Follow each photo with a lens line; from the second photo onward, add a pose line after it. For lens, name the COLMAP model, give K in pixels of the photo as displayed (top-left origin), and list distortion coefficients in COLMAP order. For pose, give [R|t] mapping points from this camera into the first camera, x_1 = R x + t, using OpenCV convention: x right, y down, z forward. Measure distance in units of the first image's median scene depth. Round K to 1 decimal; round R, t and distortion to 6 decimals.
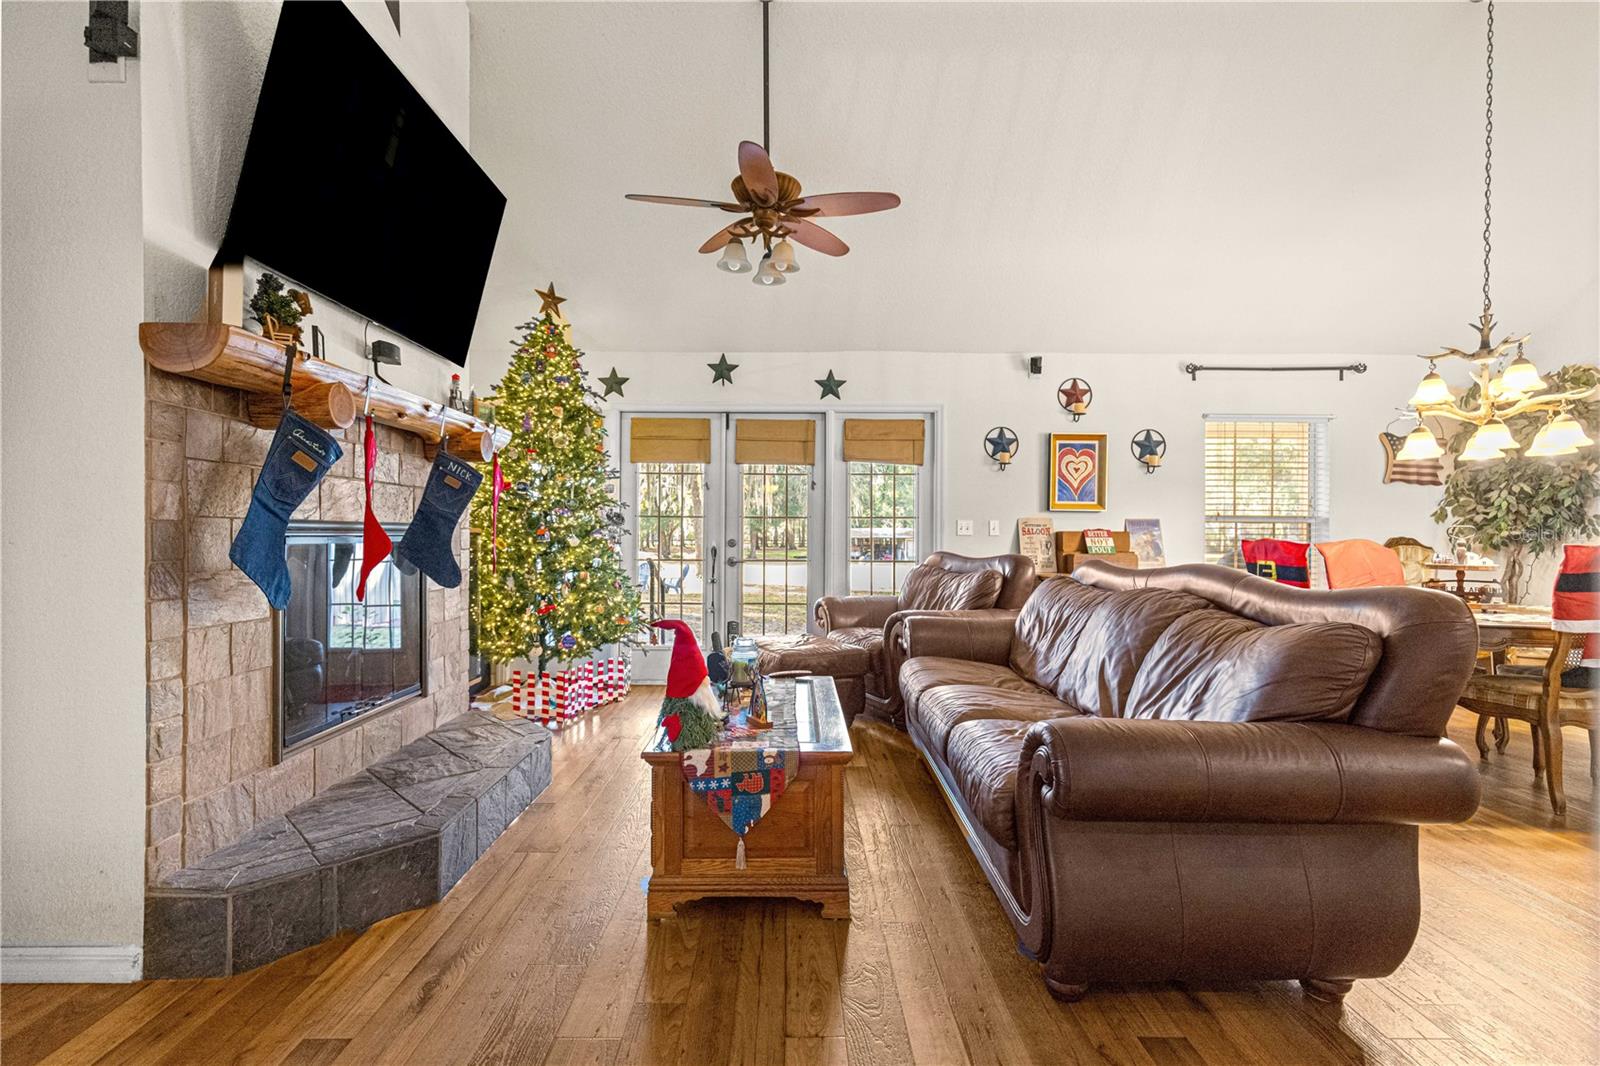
lens RADIAL K [[716.6, 0, 793.6], [0, 716.6, 534.3], [0, 0, 1]] dist [0.010233, -0.001836]
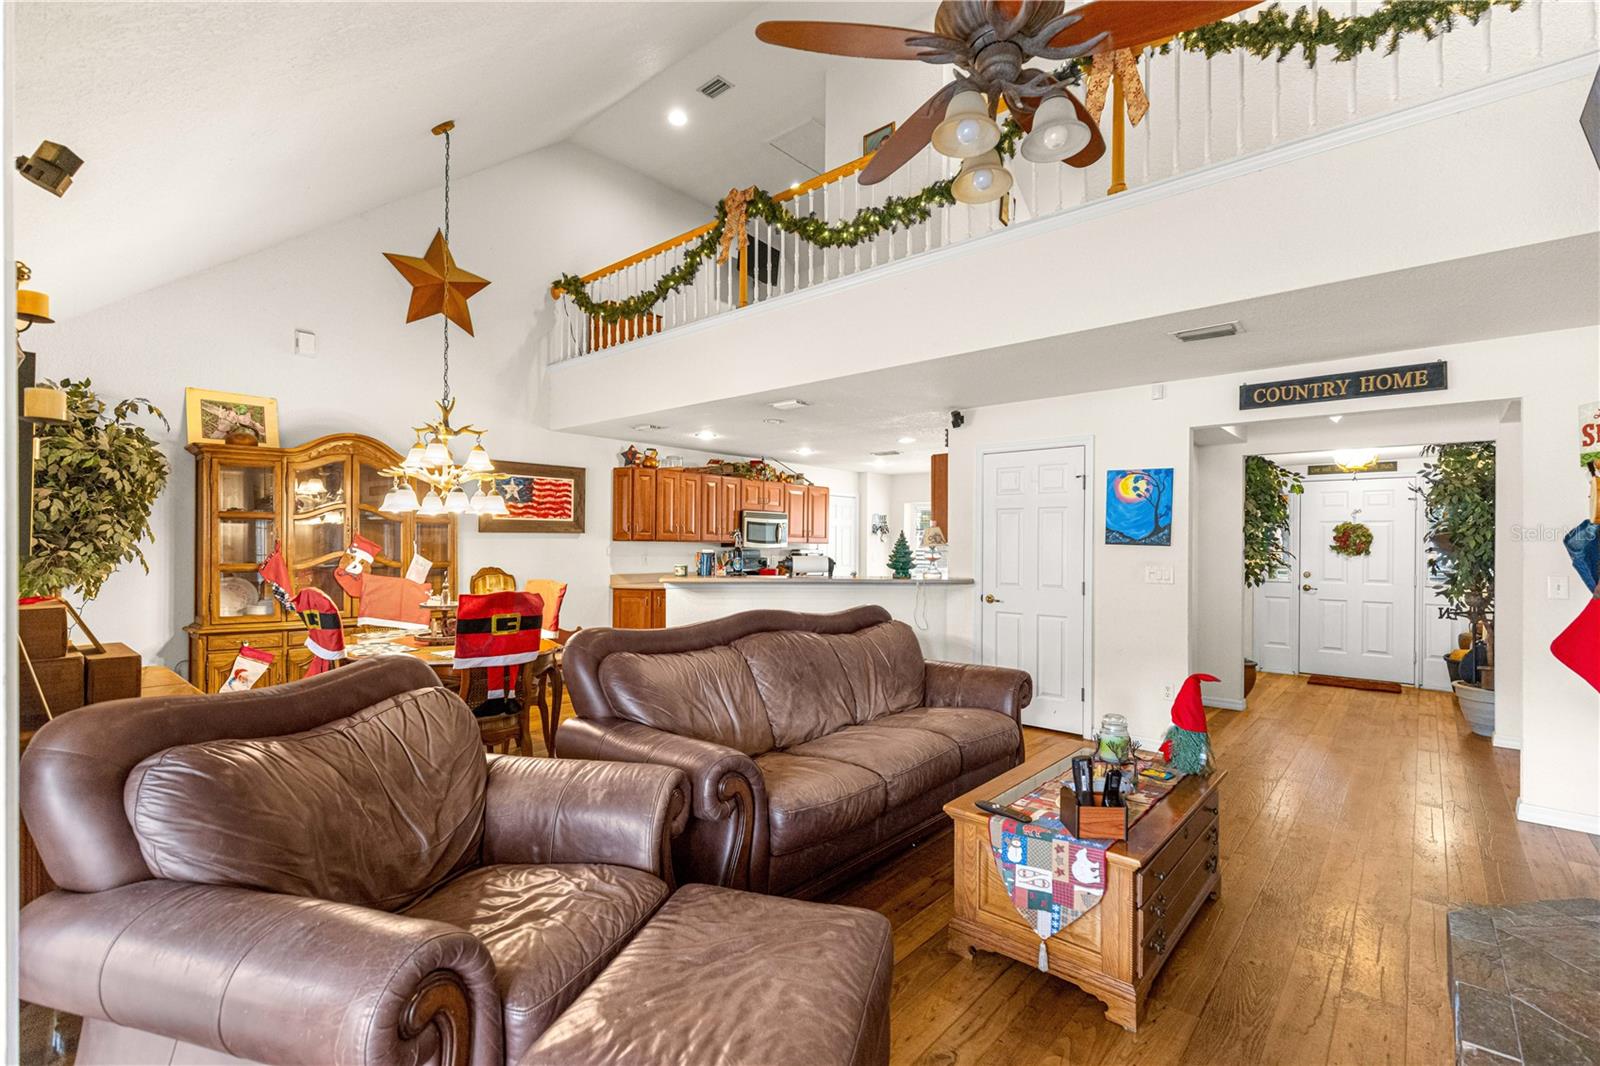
lens RADIAL K [[716.6, 0, 790.2], [0, 716.6, 538.1], [0, 0, 1]] dist [0.010233, -0.001836]
pose [[-0.743173, -0.006573, 0.669067, -0.204068], [-0.013288, 0.999900, -0.004936, -0.047275], [-0.668967, -0.012559, -0.743186, 1.036525]]
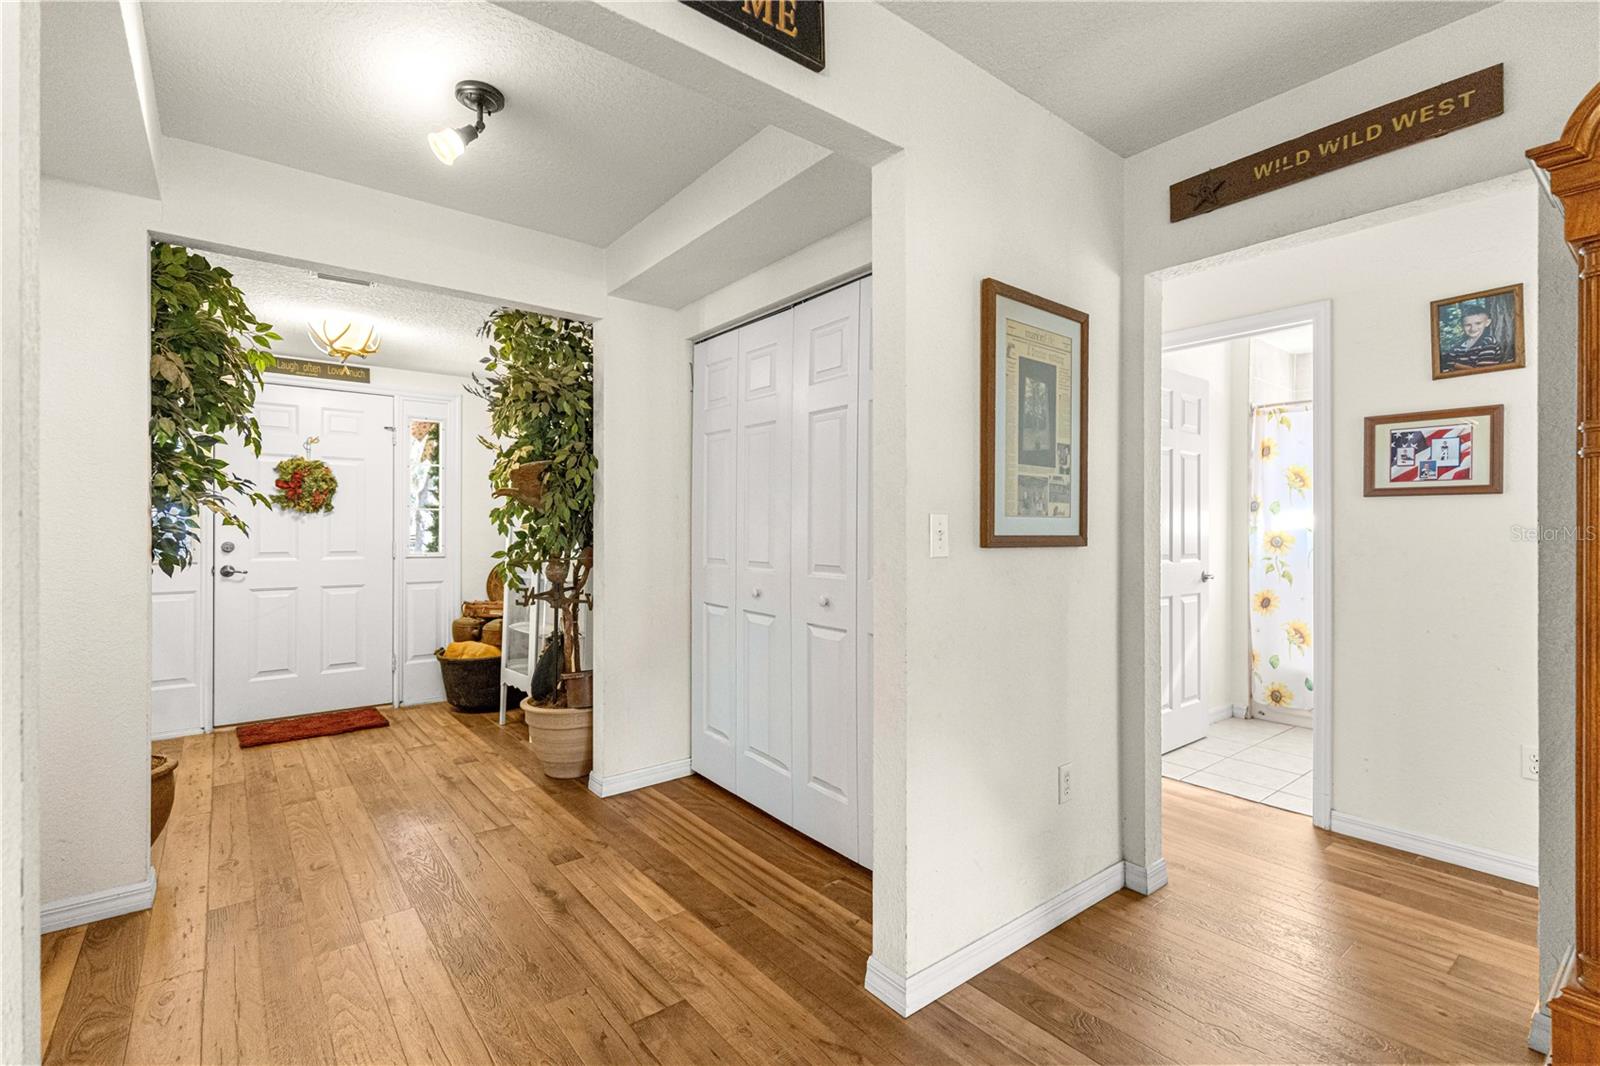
lens RADIAL K [[716.6, 0, 788.6], [0, 716.6, 530.6], [0, 0, 1]] dist [0.010233, -0.001836]
pose [[-0.791819, -0.004742, -0.610737, -0.008436], [-0.004805, 0.999987, -0.001535, -0.014570], [0.610737, 0.001719, -0.791832, 0.266613]]
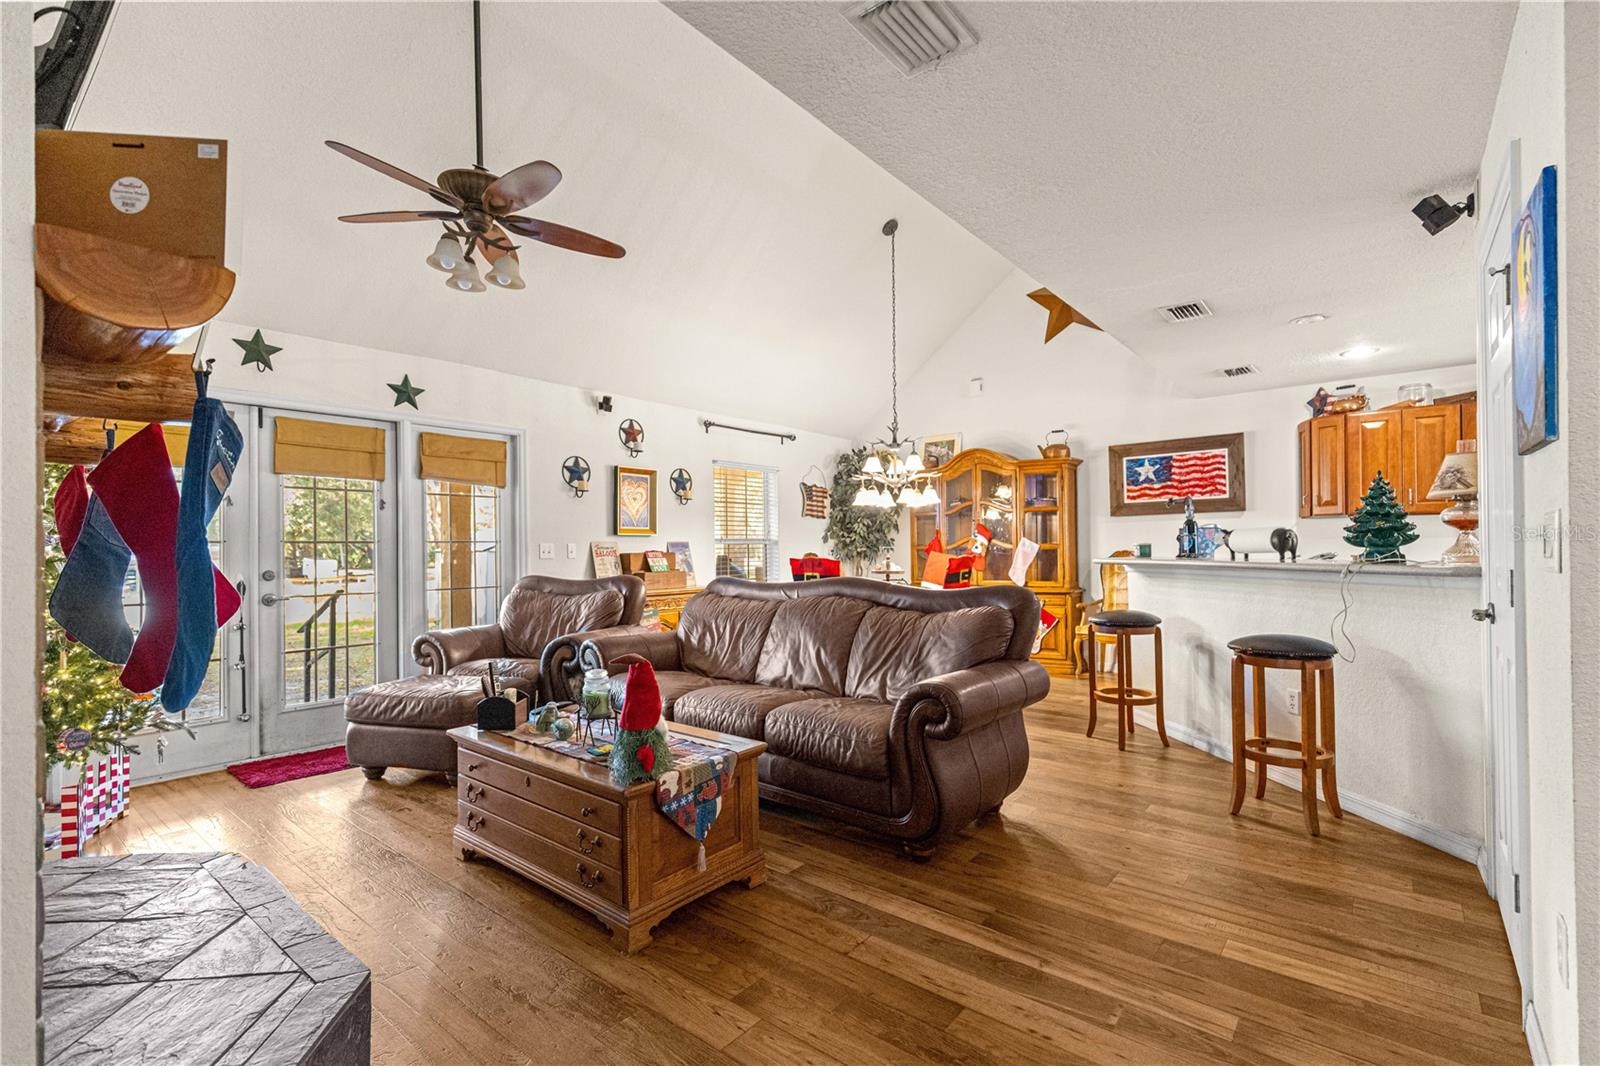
lens RADIAL K [[716.6, 0, 792.5], [0, 716.6, 538.4], [0, 0, 1]] dist [0.010233, -0.001836]
pose [[0.644967, -0.001851, 0.764208, -0.330802], [0.014141, 0.999855, -0.009513, -0.012973], [-0.764080, 0.016942, 0.644900, 0.070092]]
